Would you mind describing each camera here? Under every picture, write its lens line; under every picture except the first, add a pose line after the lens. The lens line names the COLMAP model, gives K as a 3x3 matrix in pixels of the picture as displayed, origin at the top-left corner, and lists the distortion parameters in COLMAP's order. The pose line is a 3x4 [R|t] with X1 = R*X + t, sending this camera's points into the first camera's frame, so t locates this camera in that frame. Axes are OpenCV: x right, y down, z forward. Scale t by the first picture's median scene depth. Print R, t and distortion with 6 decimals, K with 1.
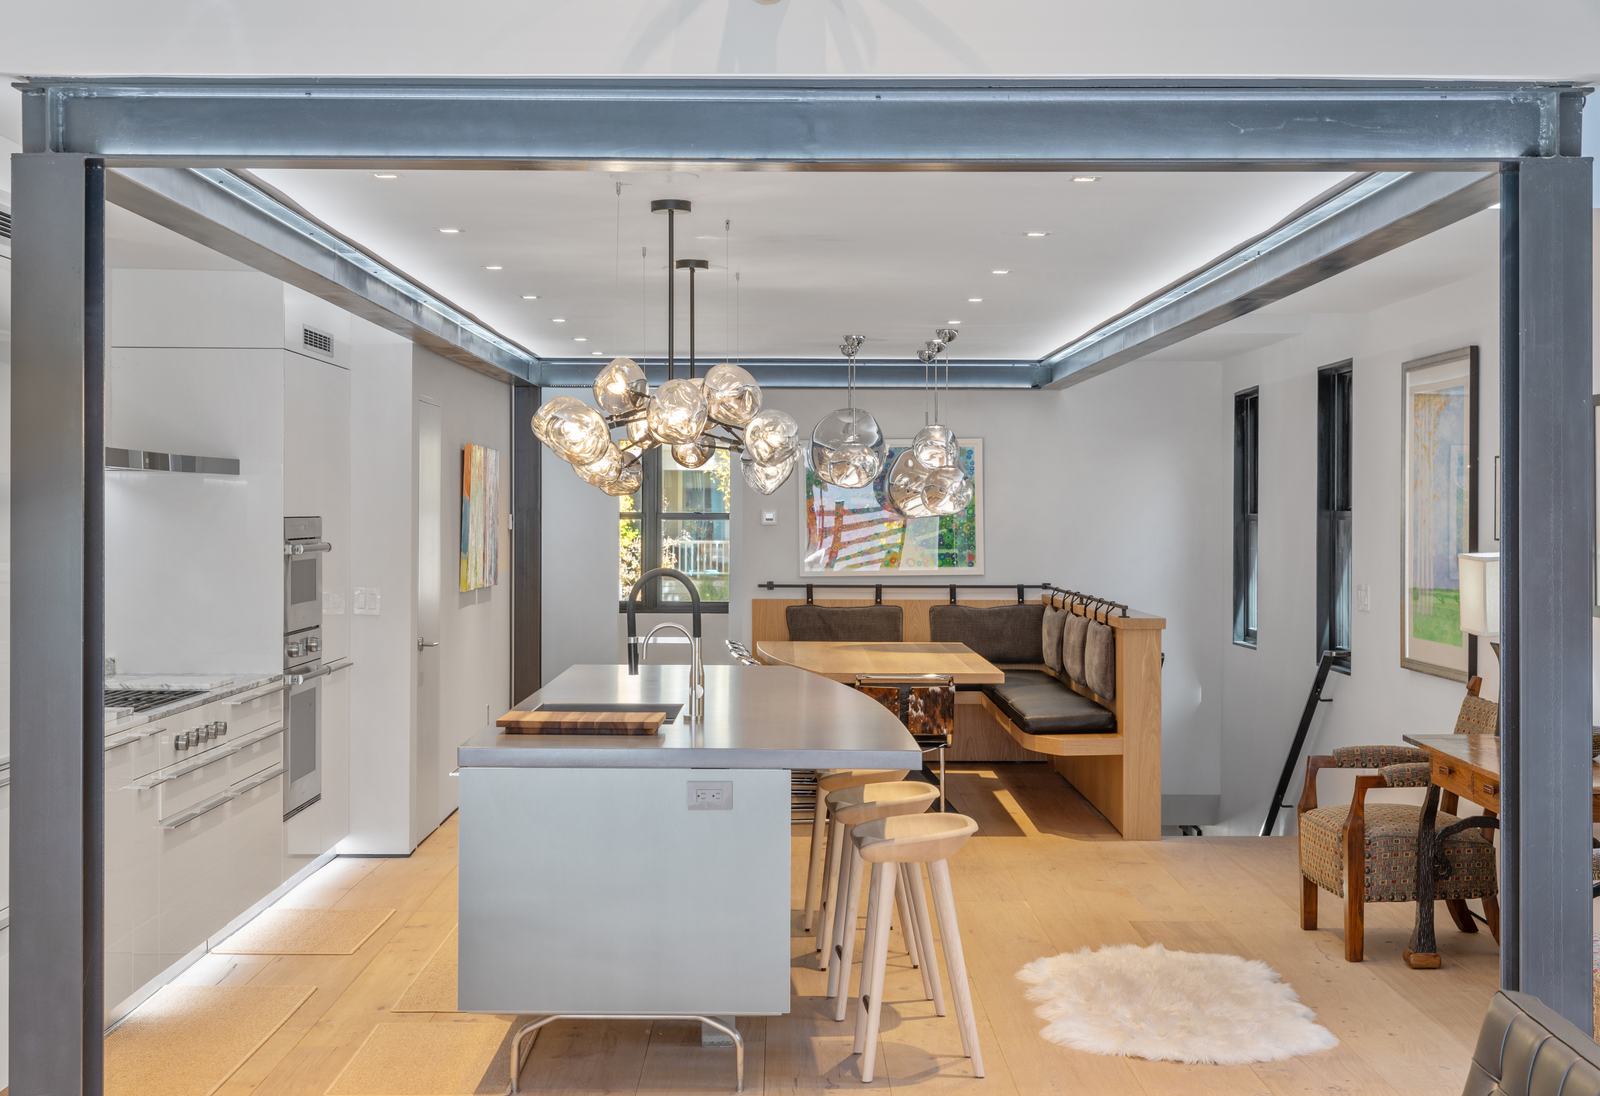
lens RADIAL K [[2456.9, 0, 802.0], [0, 2456.9, 420.0], [0, 0, 1]] dist [0.014203, 0.012105]
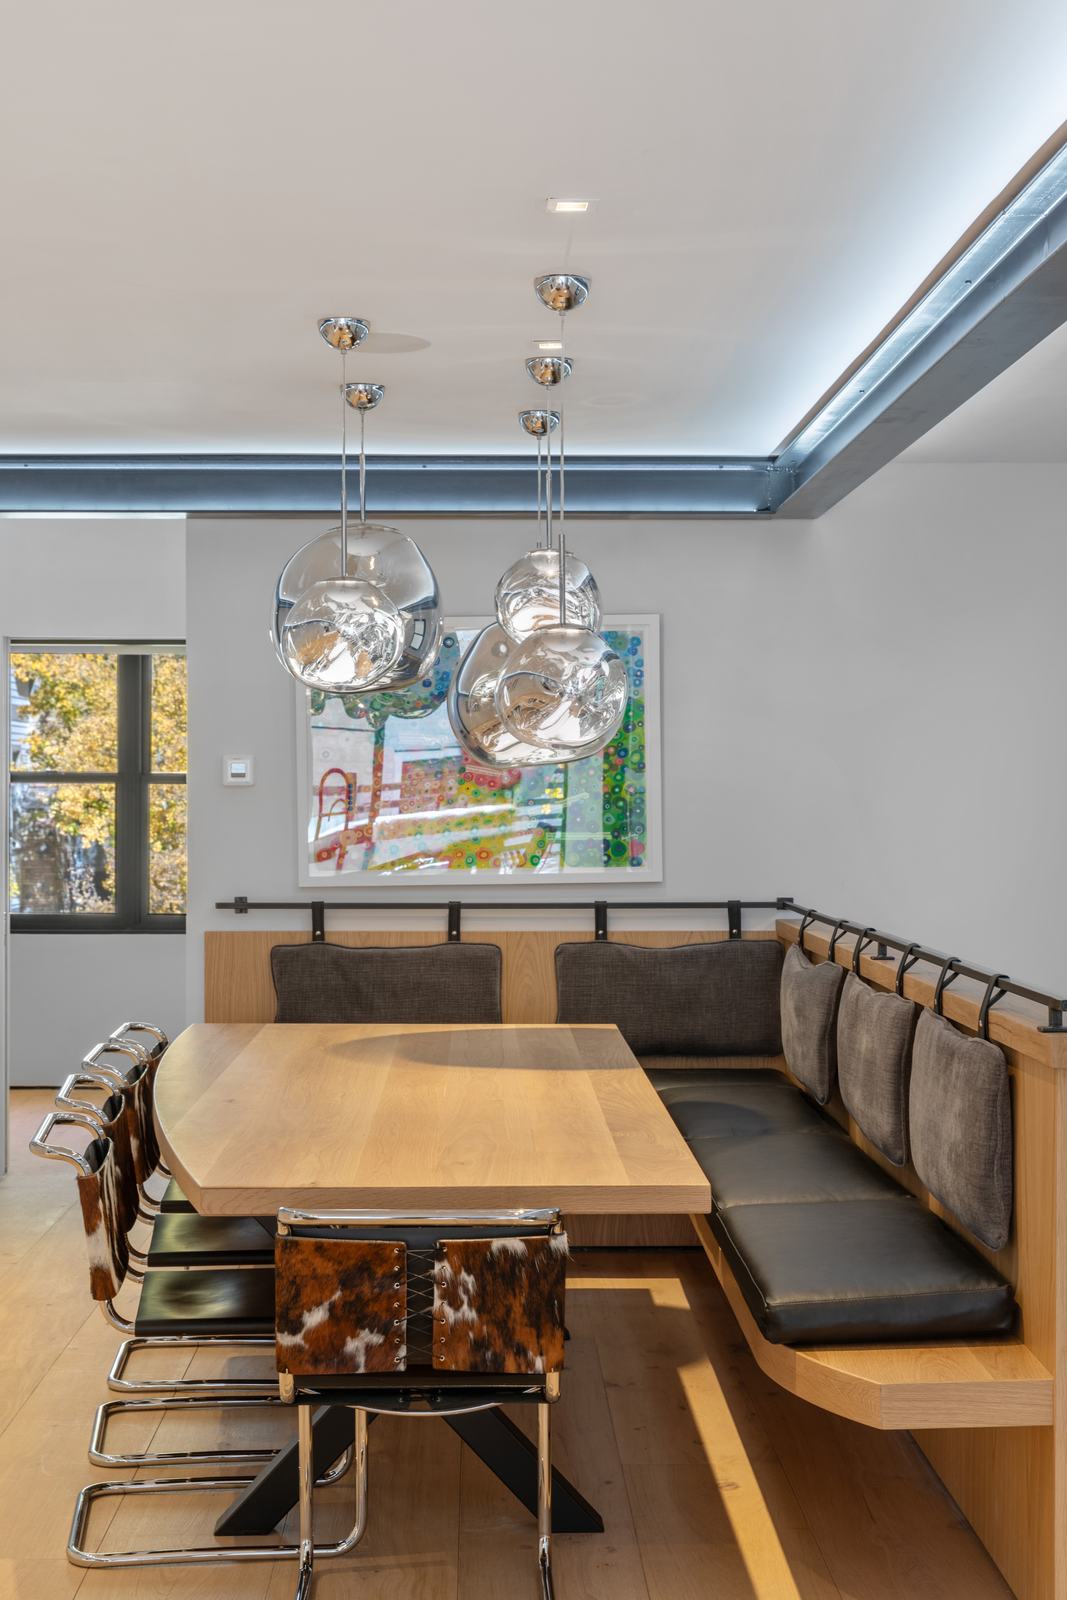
lens RADIAL K [[2195.7, 0, 533.5], [0, 2195.7, 800.0], [0, 0, 1]] dist [-0.021785, -0.036497]
pose [[0.999943, -0.004379, 0.009692, 0.046089], [0.003980, 0.999161, 0.040765, 0.029410], [-0.009863, -0.040724, 0.999122, 0.585270]]
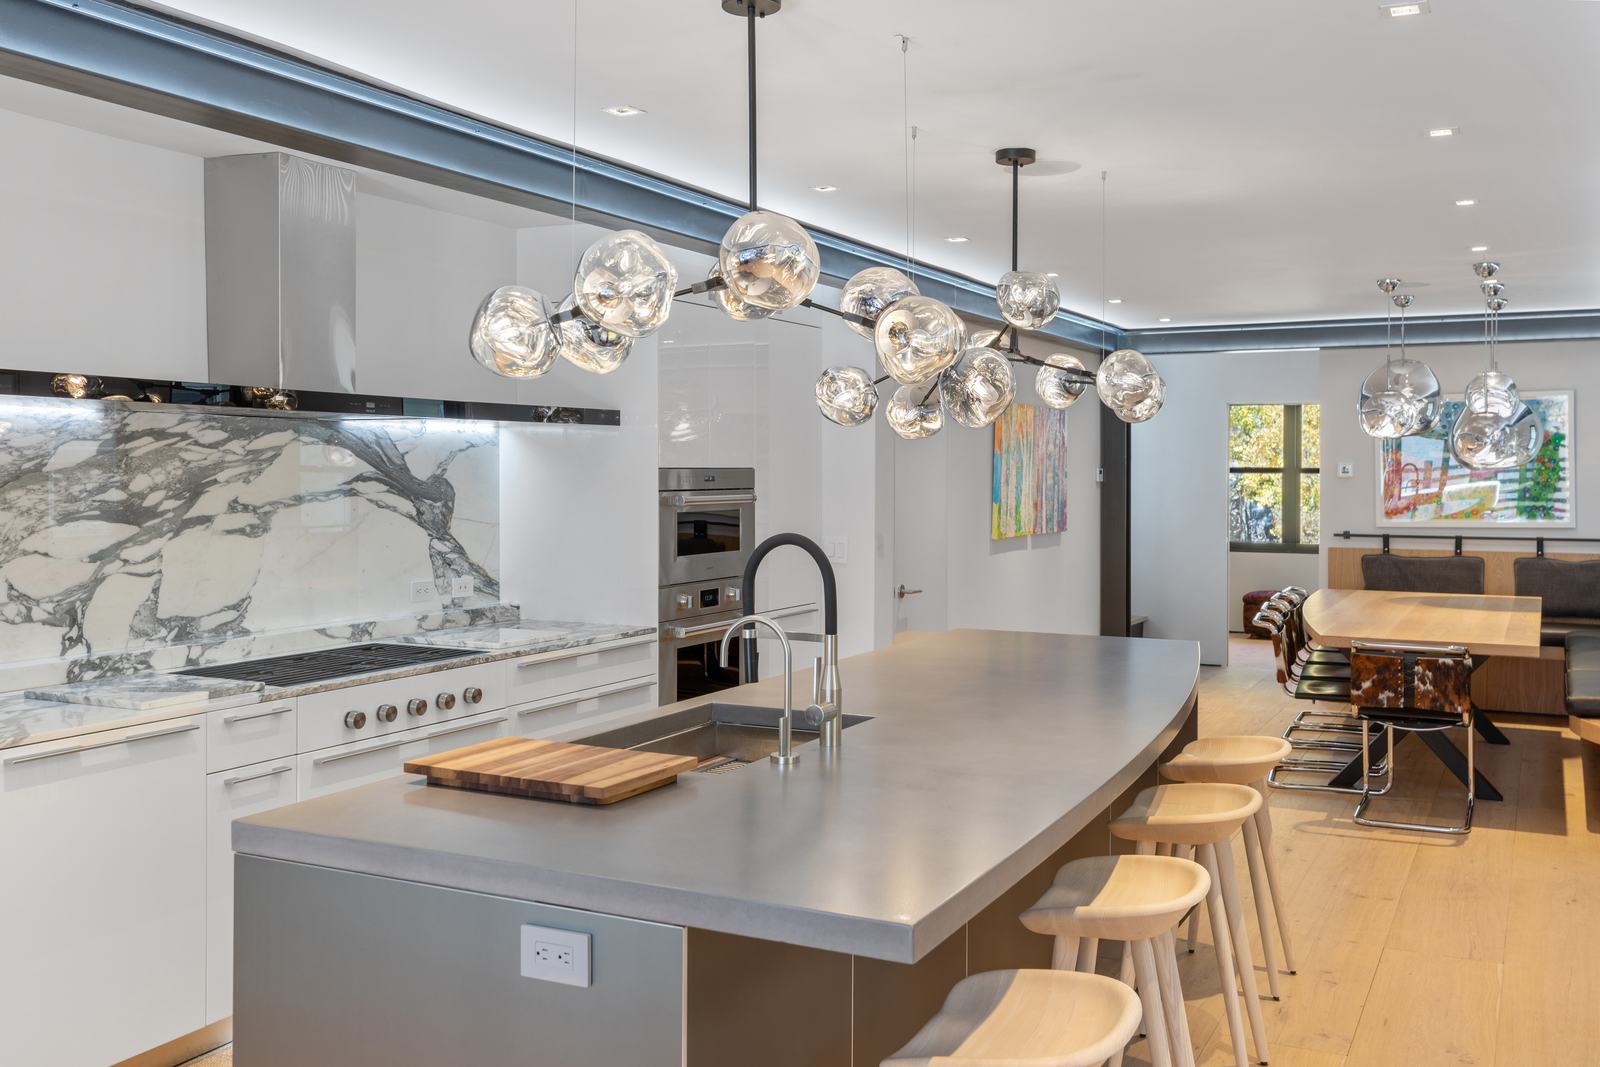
lens RADIAL K [[1472.6, 0, 828.1], [0, 1472.6, 475.5], [0, 0, 1]] dist [0.024749, -0.018332]
pose [[0.890264, -0.002704, -0.455436, 0.082866], [0.020473, 0.999209, 0.034087, 0.016821], [0.454984, -0.039671, 0.889616, 0.359654]]
